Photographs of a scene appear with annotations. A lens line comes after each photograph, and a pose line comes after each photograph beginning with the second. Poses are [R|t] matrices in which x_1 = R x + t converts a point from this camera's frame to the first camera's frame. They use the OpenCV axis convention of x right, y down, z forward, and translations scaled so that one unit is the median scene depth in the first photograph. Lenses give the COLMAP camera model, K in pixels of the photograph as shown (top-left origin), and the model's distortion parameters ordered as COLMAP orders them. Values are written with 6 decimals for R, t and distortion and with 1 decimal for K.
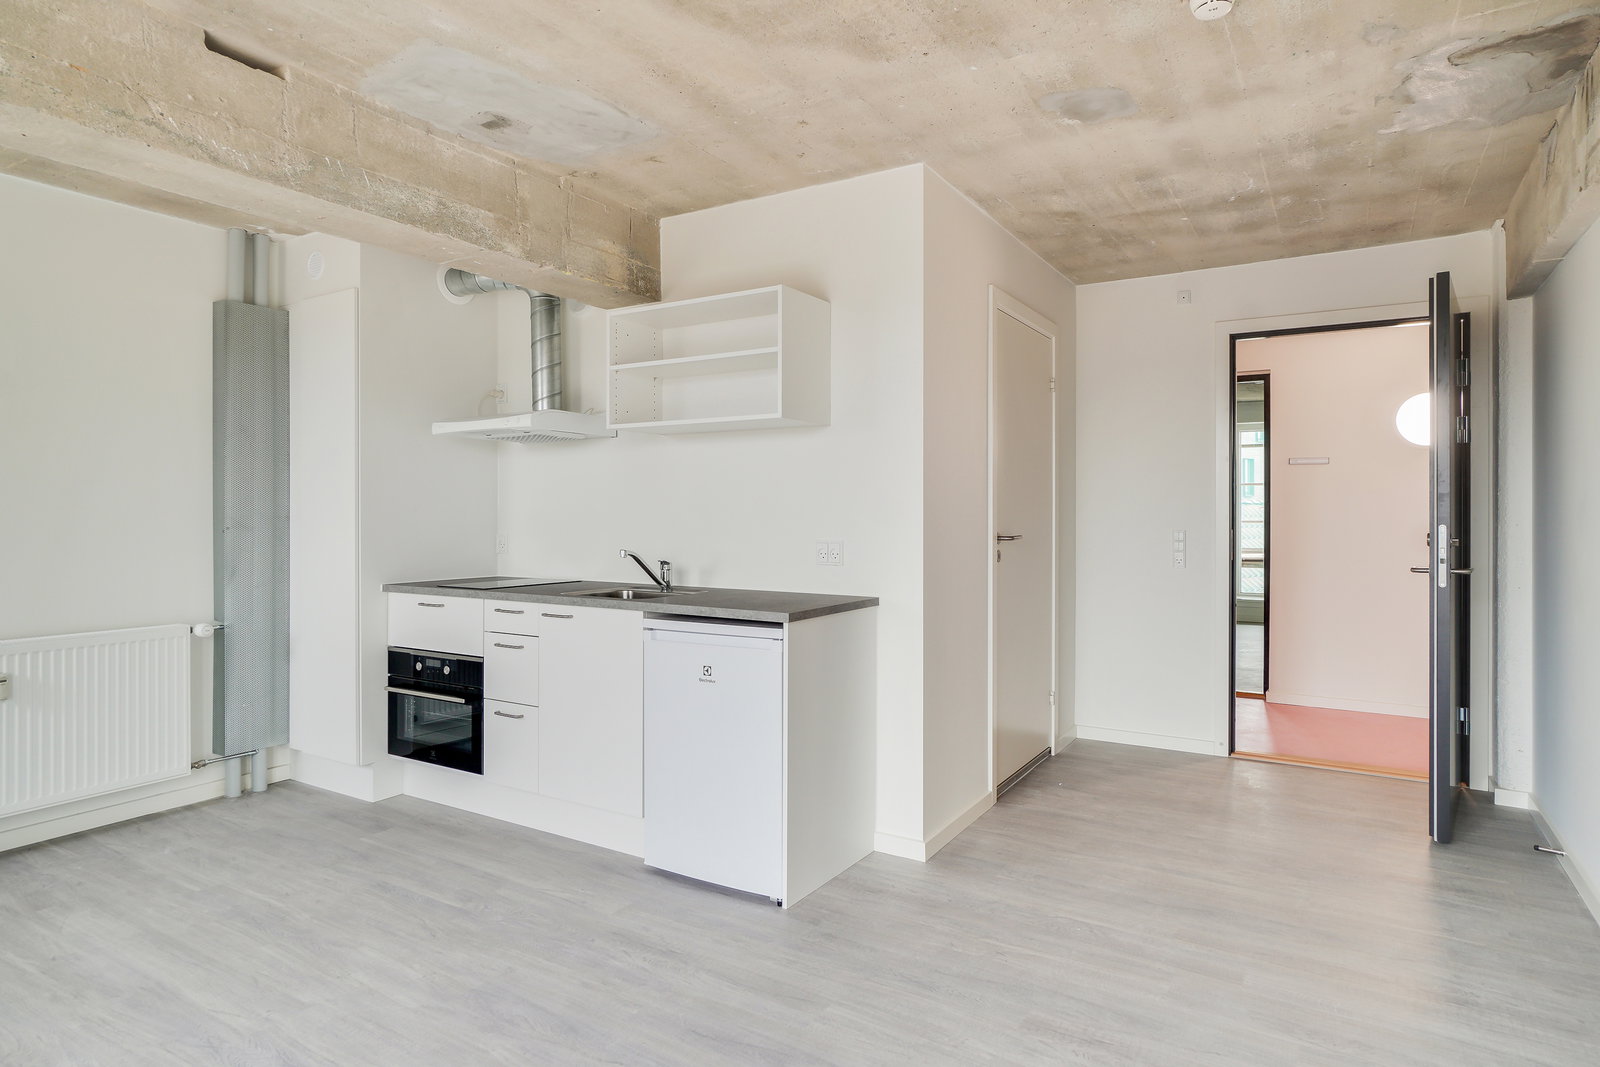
lens RADIAL K [[910.6, 0, 782.0], [0, 910.6, 514.1], [0, 0, 1]] dist [-0.030555, 0.028847]
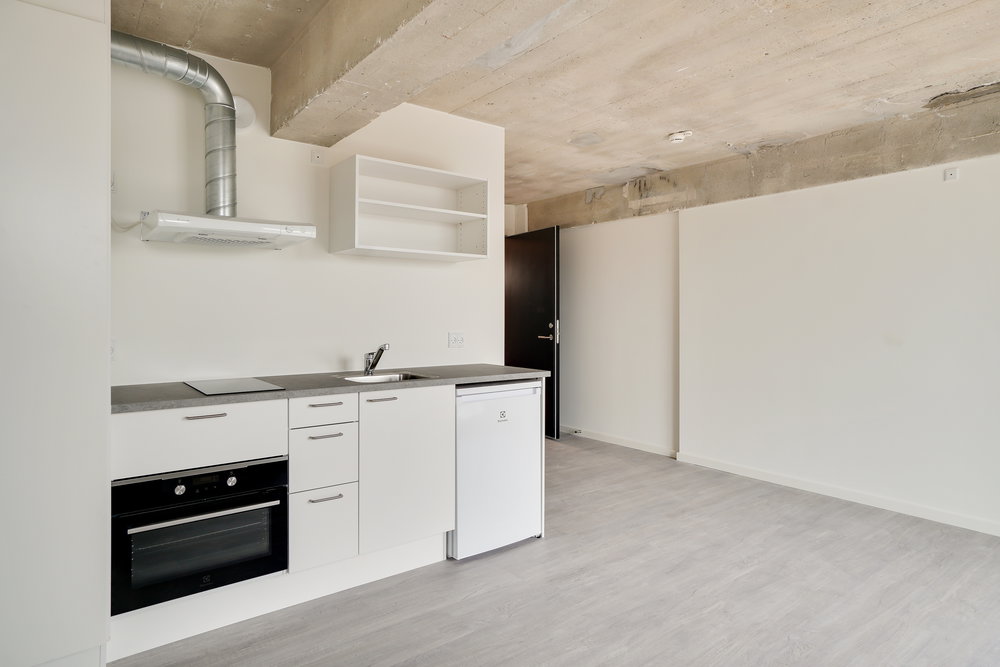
lens RADIAL K [[571.5, 0, 486.5], [0, 571.5, 311.2], [0, 0, 1]] dist [-0.034513, 0.031396]
pose [[0.356727, 0.006678, 0.934185, -1.105701], [0.002085, 0.999966, -0.007944, -0.001565], [-0.934206, 0.004782, 0.356701, 0.715033]]
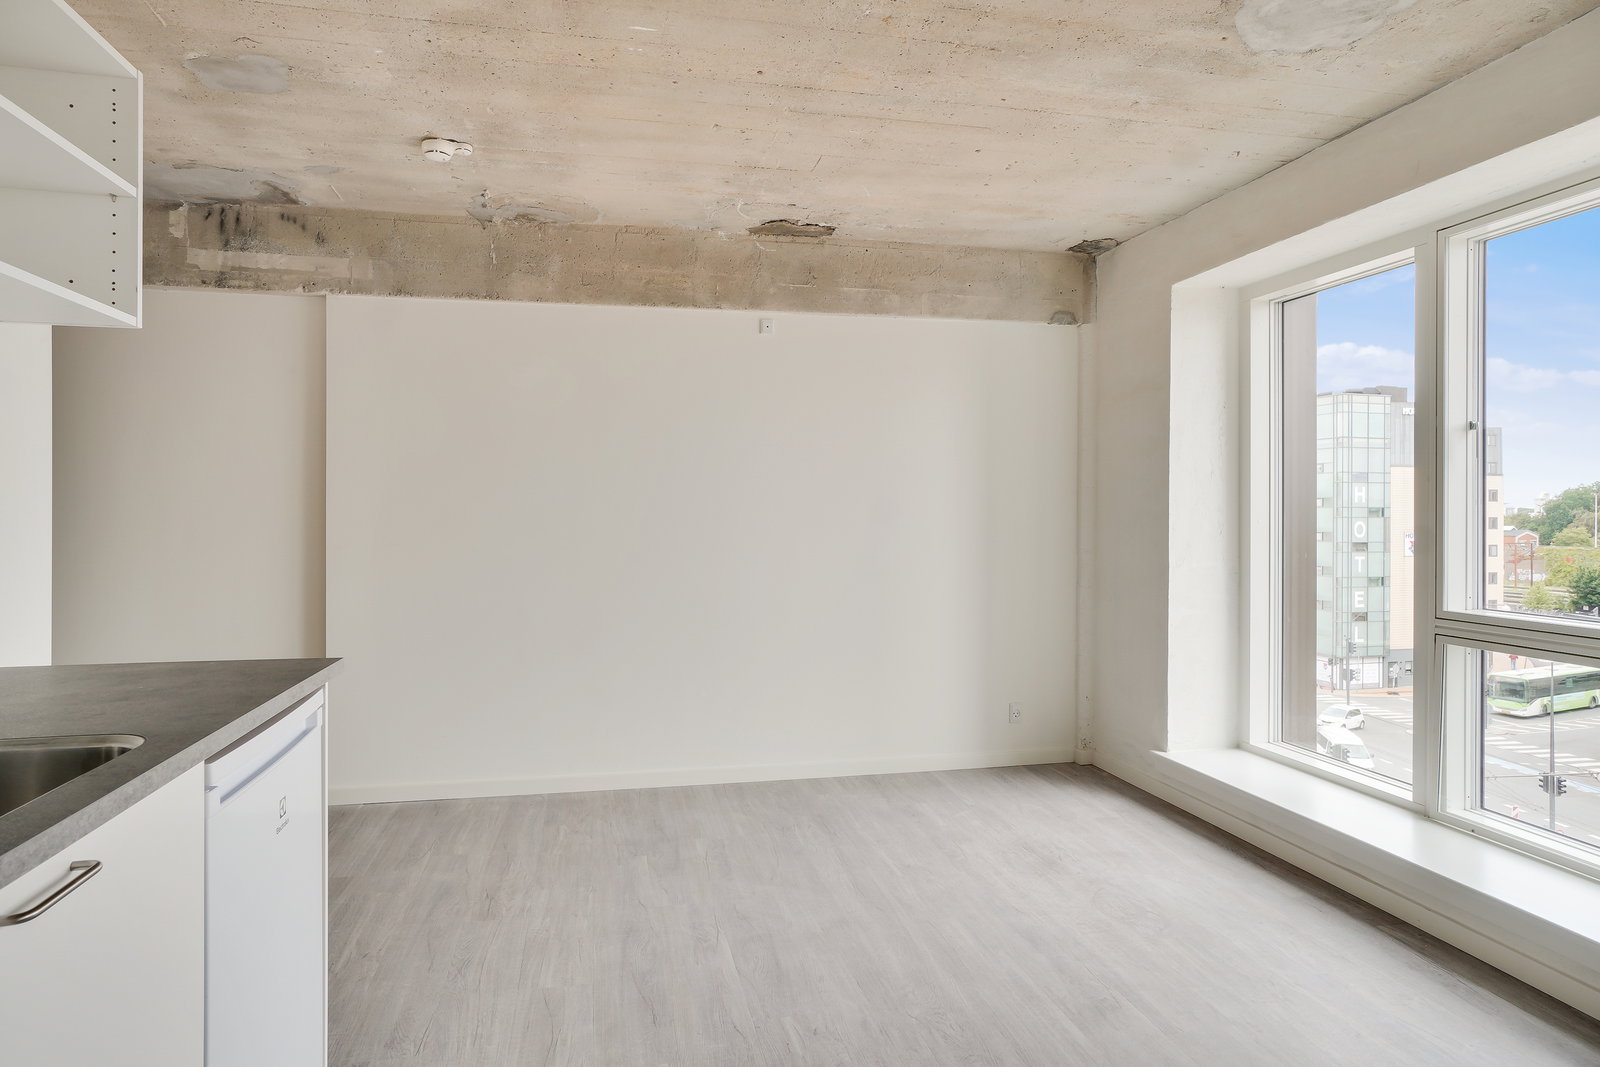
lens RADIAL K [[910.6, 0, 782.0], [0, 910.6, 514.1], [0, 0, 1]] dist [-0.030555, 0.028847]
pose [[-0.693474, -0.004810, 0.720466, -0.716058], [-0.000192, 0.999979, 0.006492, -0.003005], [-0.720482, 0.004364, -0.693460, 1.237234]]
